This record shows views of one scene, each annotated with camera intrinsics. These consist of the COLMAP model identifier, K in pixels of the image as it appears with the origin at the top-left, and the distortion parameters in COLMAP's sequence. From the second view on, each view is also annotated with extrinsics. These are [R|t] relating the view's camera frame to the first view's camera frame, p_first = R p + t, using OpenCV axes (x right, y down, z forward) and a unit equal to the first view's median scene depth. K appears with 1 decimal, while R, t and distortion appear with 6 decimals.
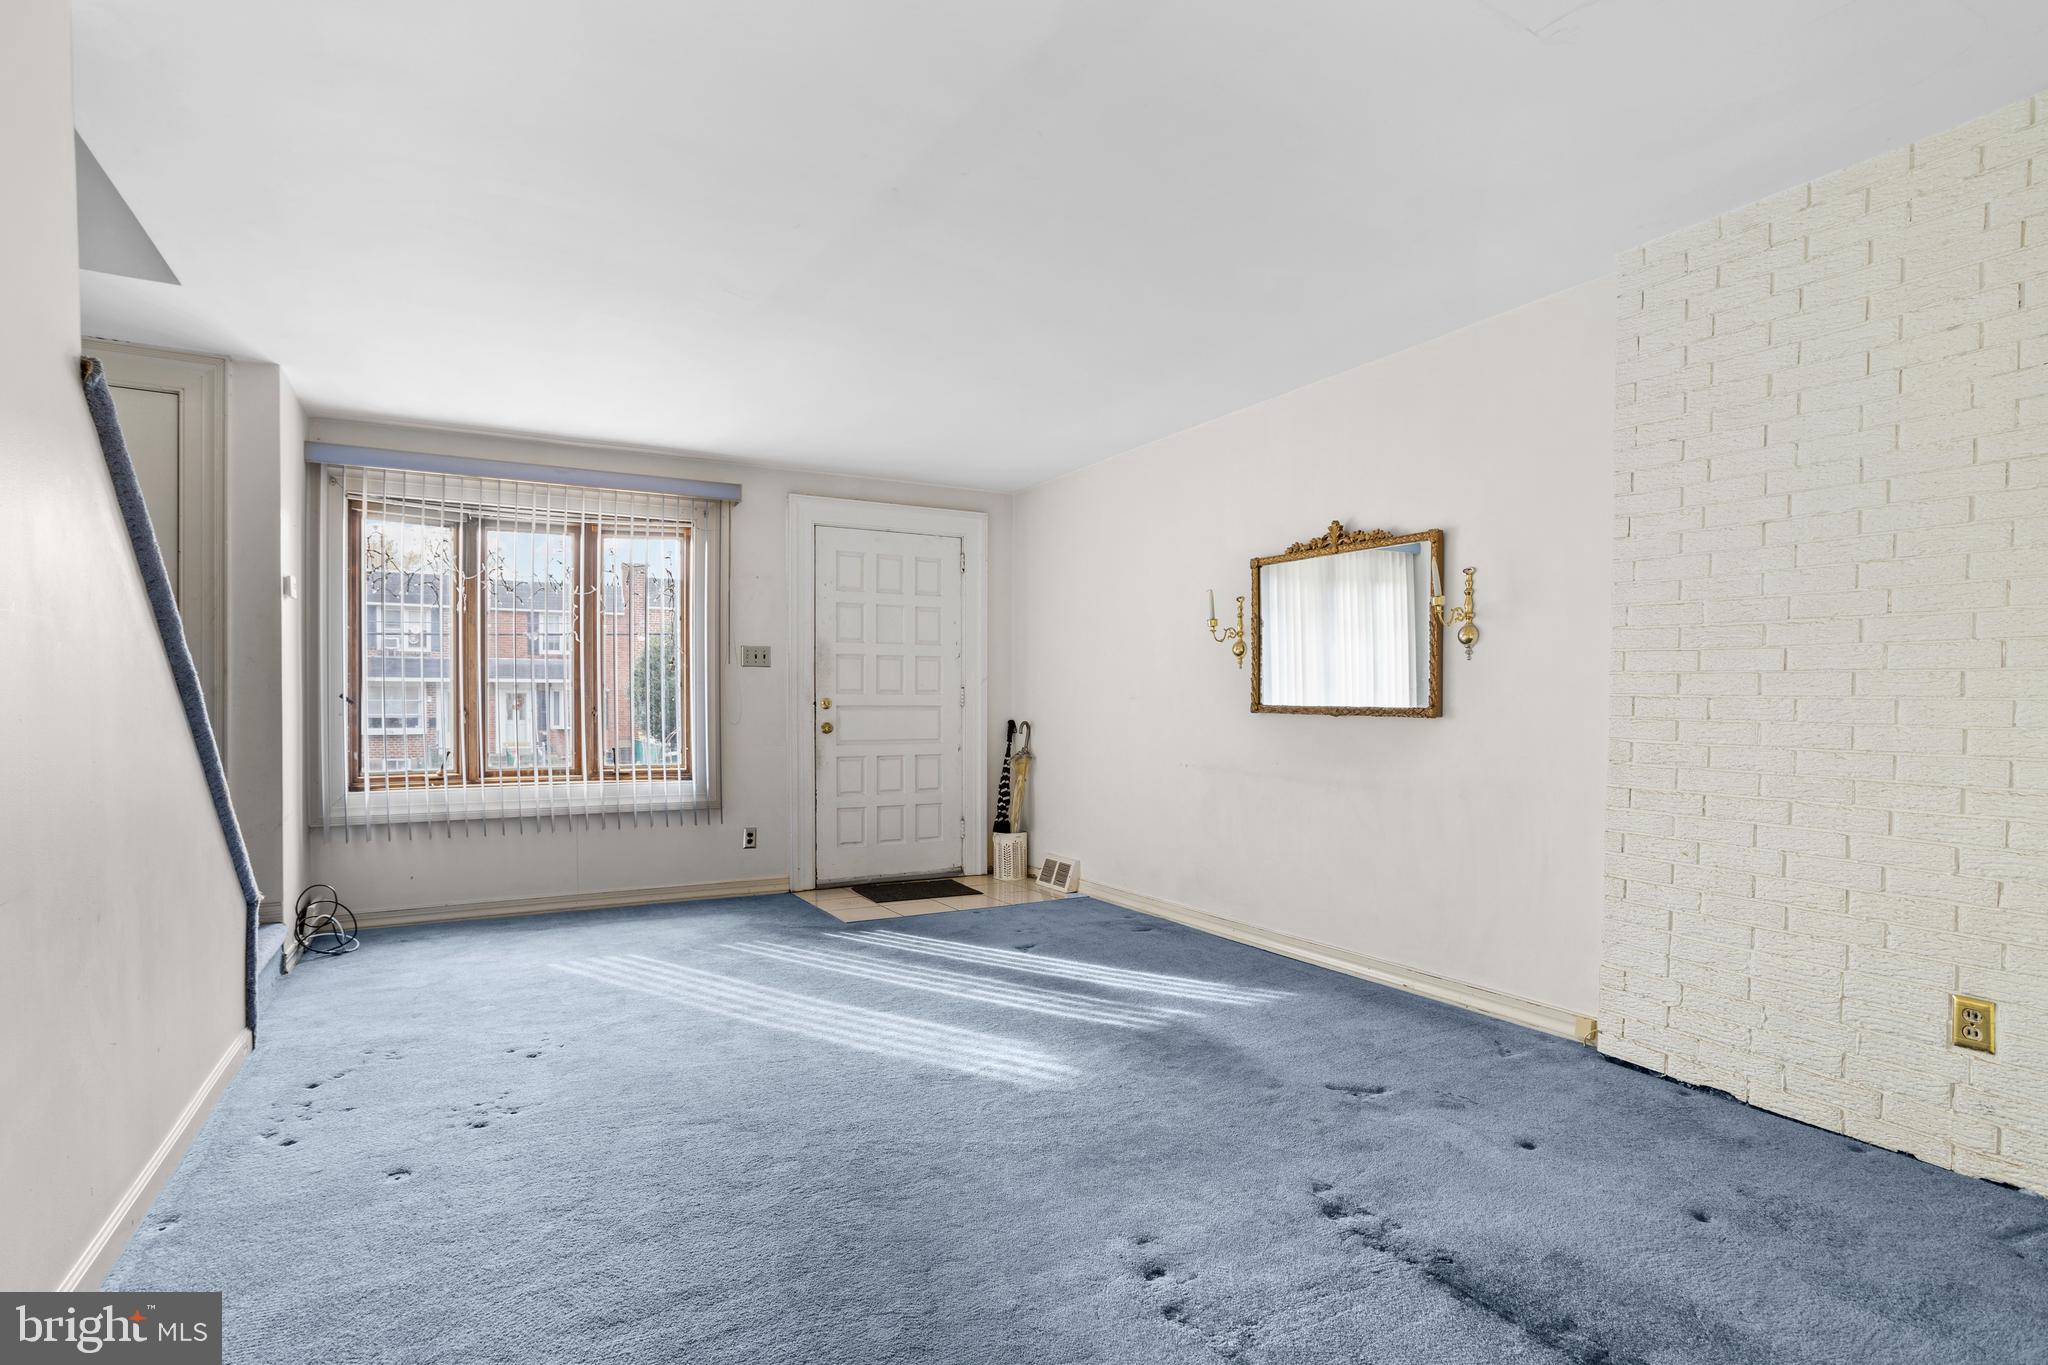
lens RADIAL K [[1002.2, 0, 1029.7], [0, 1002.2, 657.5], [0, 0, 1]] dist [-0.017983, 0.001369]
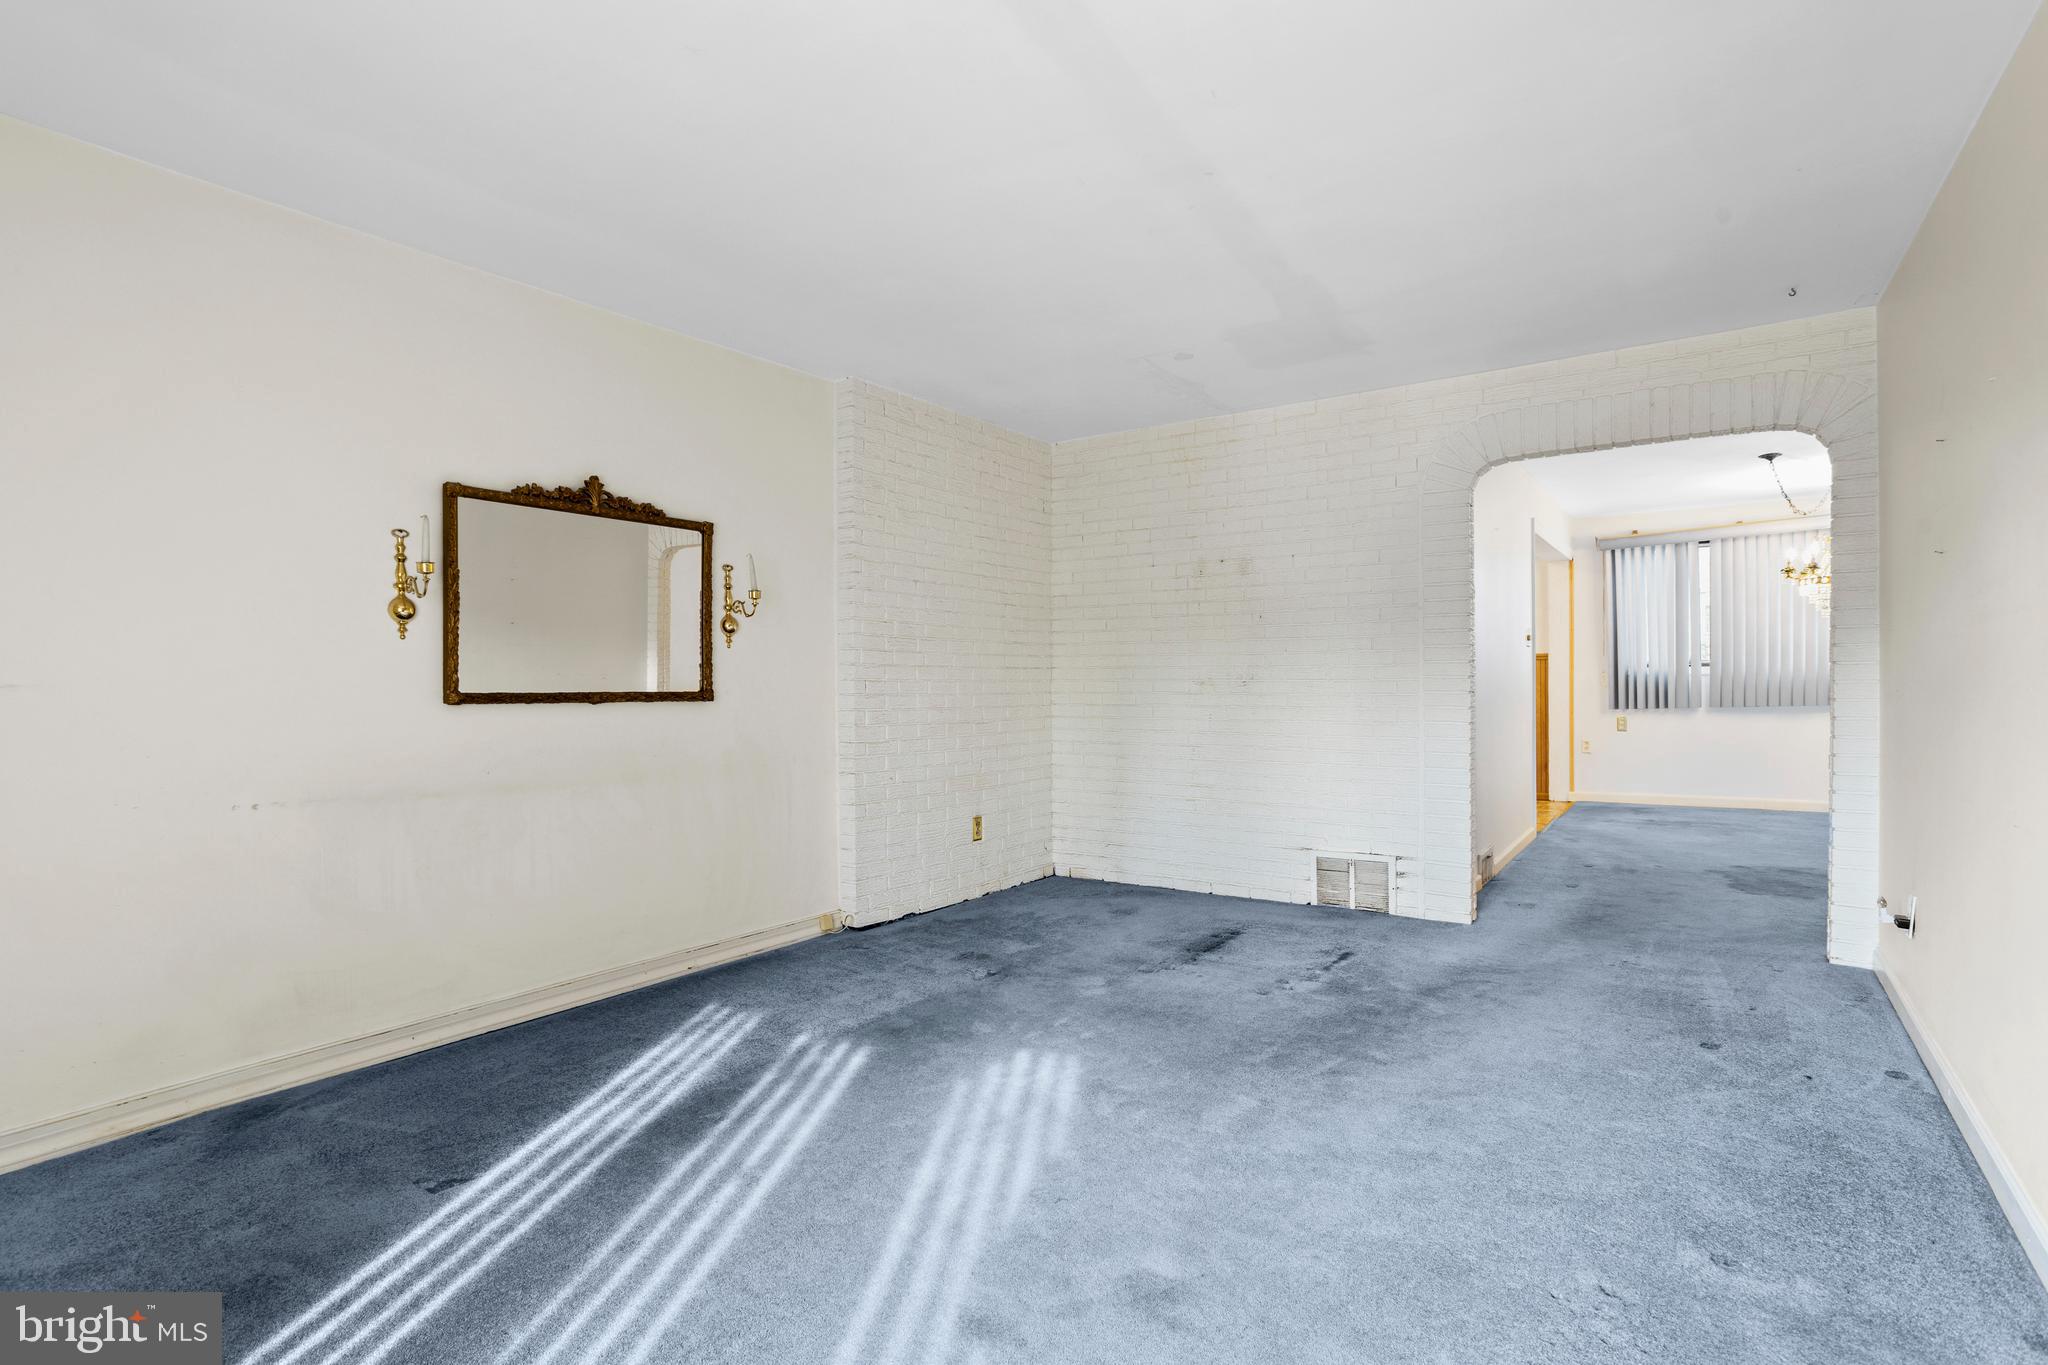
lens RADIAL K [[1002.2, 0, 1029.7], [0, 1002.2, 657.5], [0, 0, 1]] dist [-0.017983, 0.001369]
pose [[-0.418804, 0.028097, 0.907642, -0.672160], [-0.027774, 0.998657, -0.043730, 0.049618], [-0.907652, -0.043523, -0.417461, 1.095008]]
